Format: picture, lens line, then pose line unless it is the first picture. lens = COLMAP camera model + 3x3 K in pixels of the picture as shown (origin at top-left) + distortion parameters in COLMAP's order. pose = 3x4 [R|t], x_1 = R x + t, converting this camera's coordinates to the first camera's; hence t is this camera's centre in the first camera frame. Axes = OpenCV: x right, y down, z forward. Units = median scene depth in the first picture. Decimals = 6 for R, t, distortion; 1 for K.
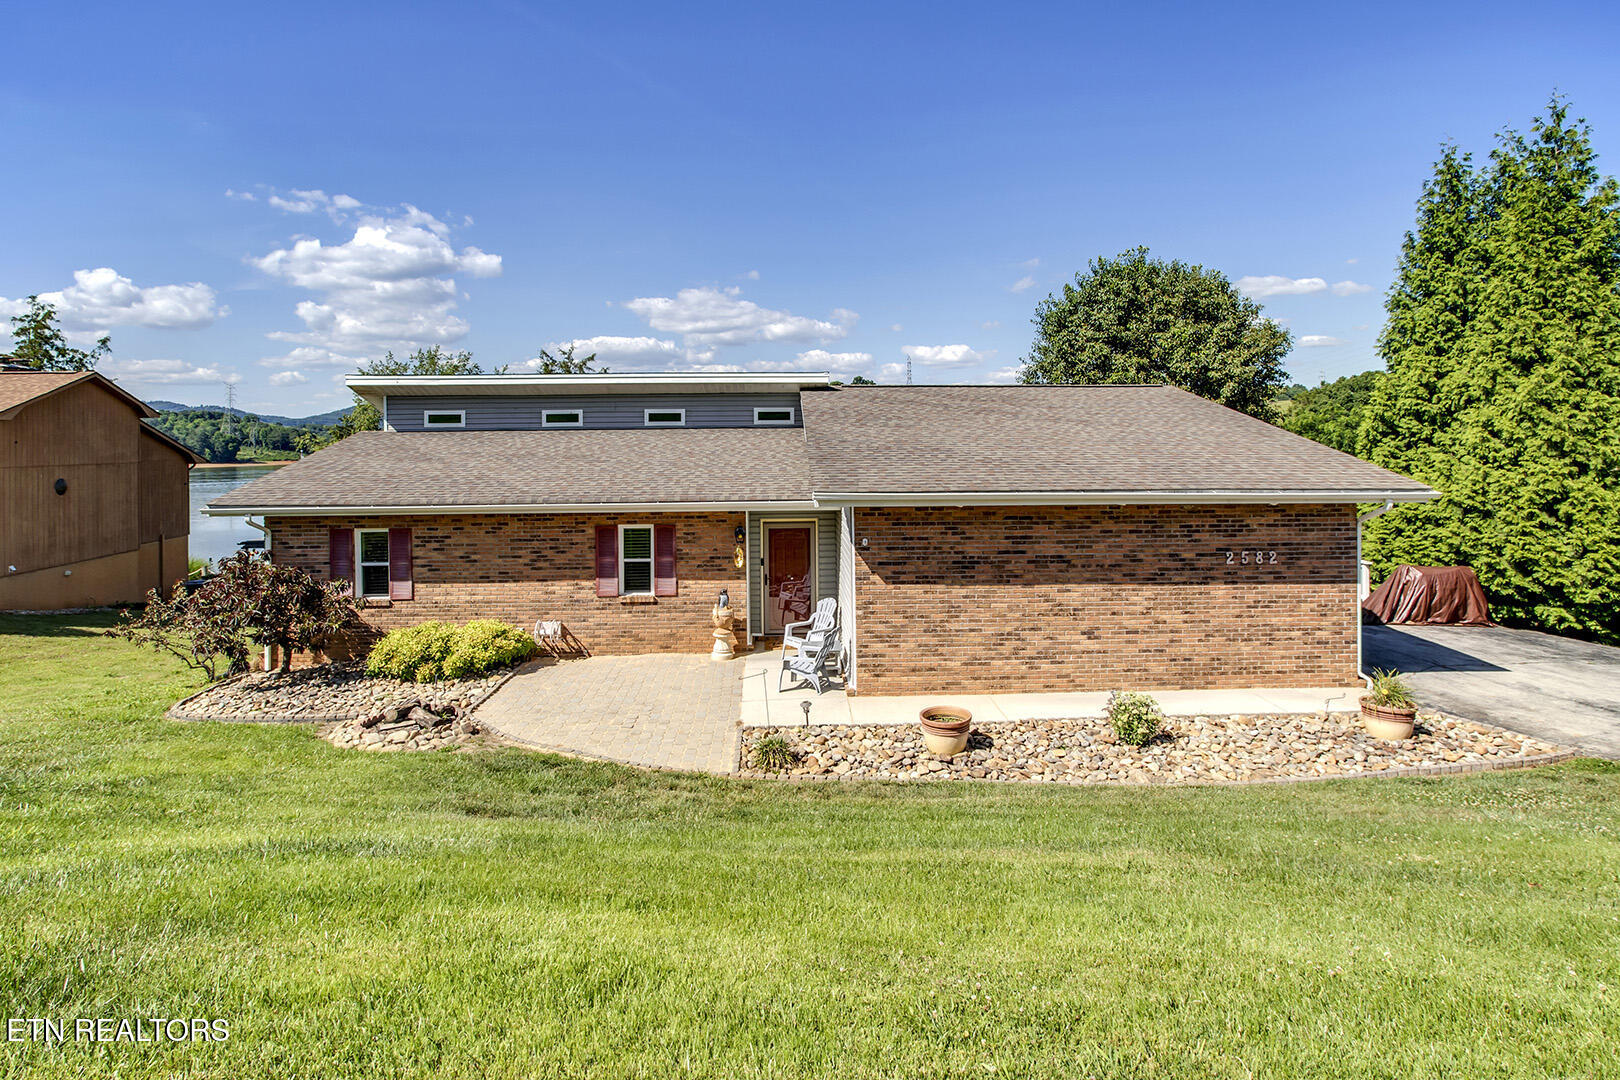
lens RADIAL K [[817.5, 0, 808.6], [0, 817.5, 451.6], [0, 0, 1]] dist [-0.002554, -0.000481]
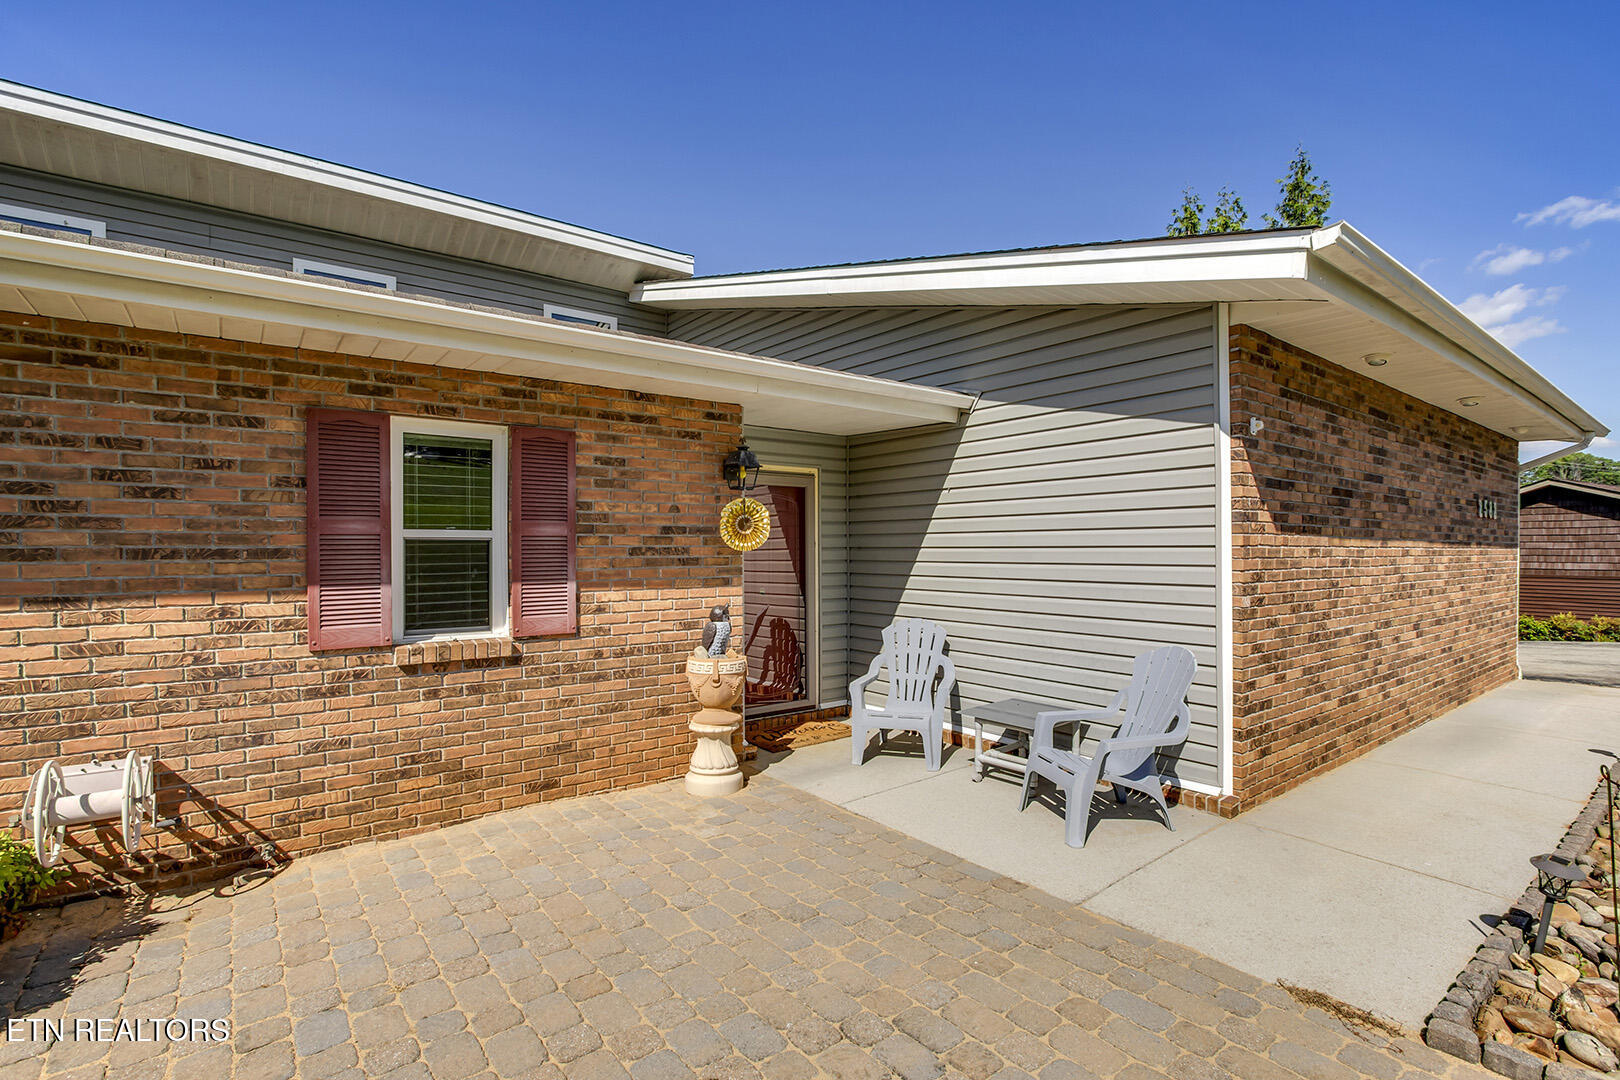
lens RADIAL K [[762.1, 0, 817.7], [0, 762.1, 557.6], [0, 0, 1]] dist [-0.000176, -0.008603]
pose [[0.818347, -0.001348, 0.574722, -0.271161], [0.003258, 0.999992, -0.002294, 0.147339], [-0.574715, 0.003750, 0.818345, 0.684457]]
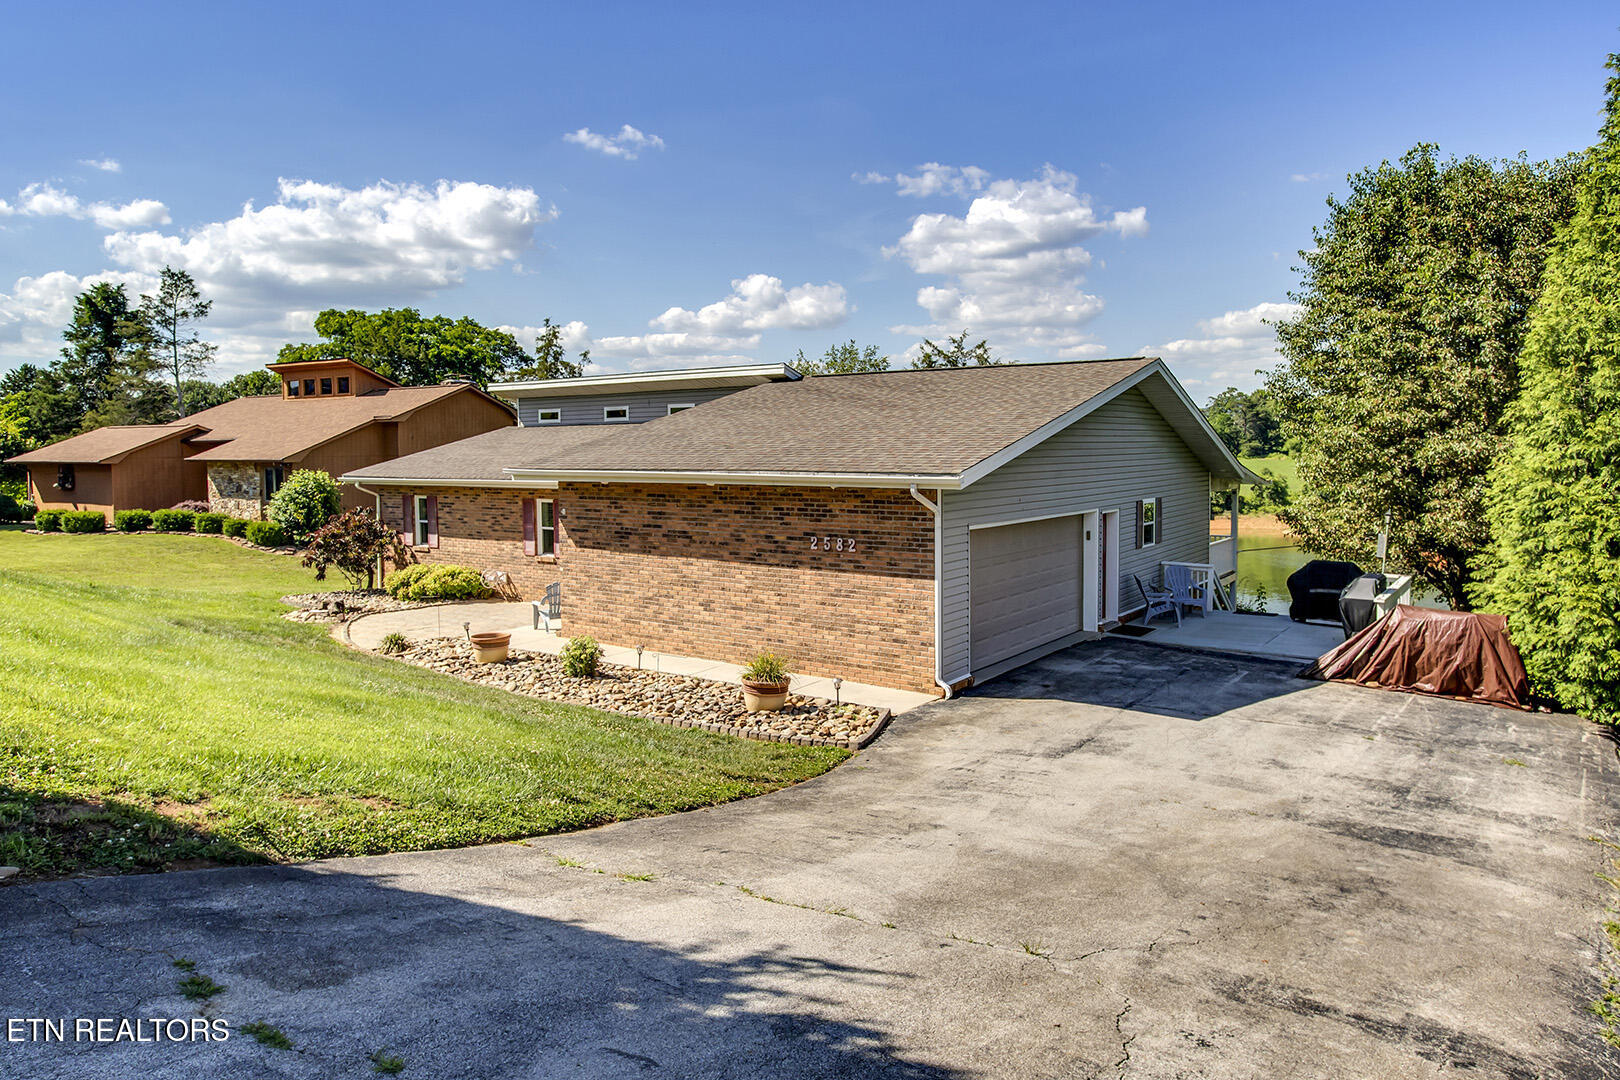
lens RADIAL K [[1036.3, 0, 810.0], [0, 1036.3, 540.0], [0, 0, 1]] dist [0.000104, -0.000162]
pose [[0.783839, 0.054997, -0.618524, 1.091293], [-0.006025, 0.996697, 0.080987, 0.022412], [0.620935, -0.059754, 0.781581, 0.024149]]
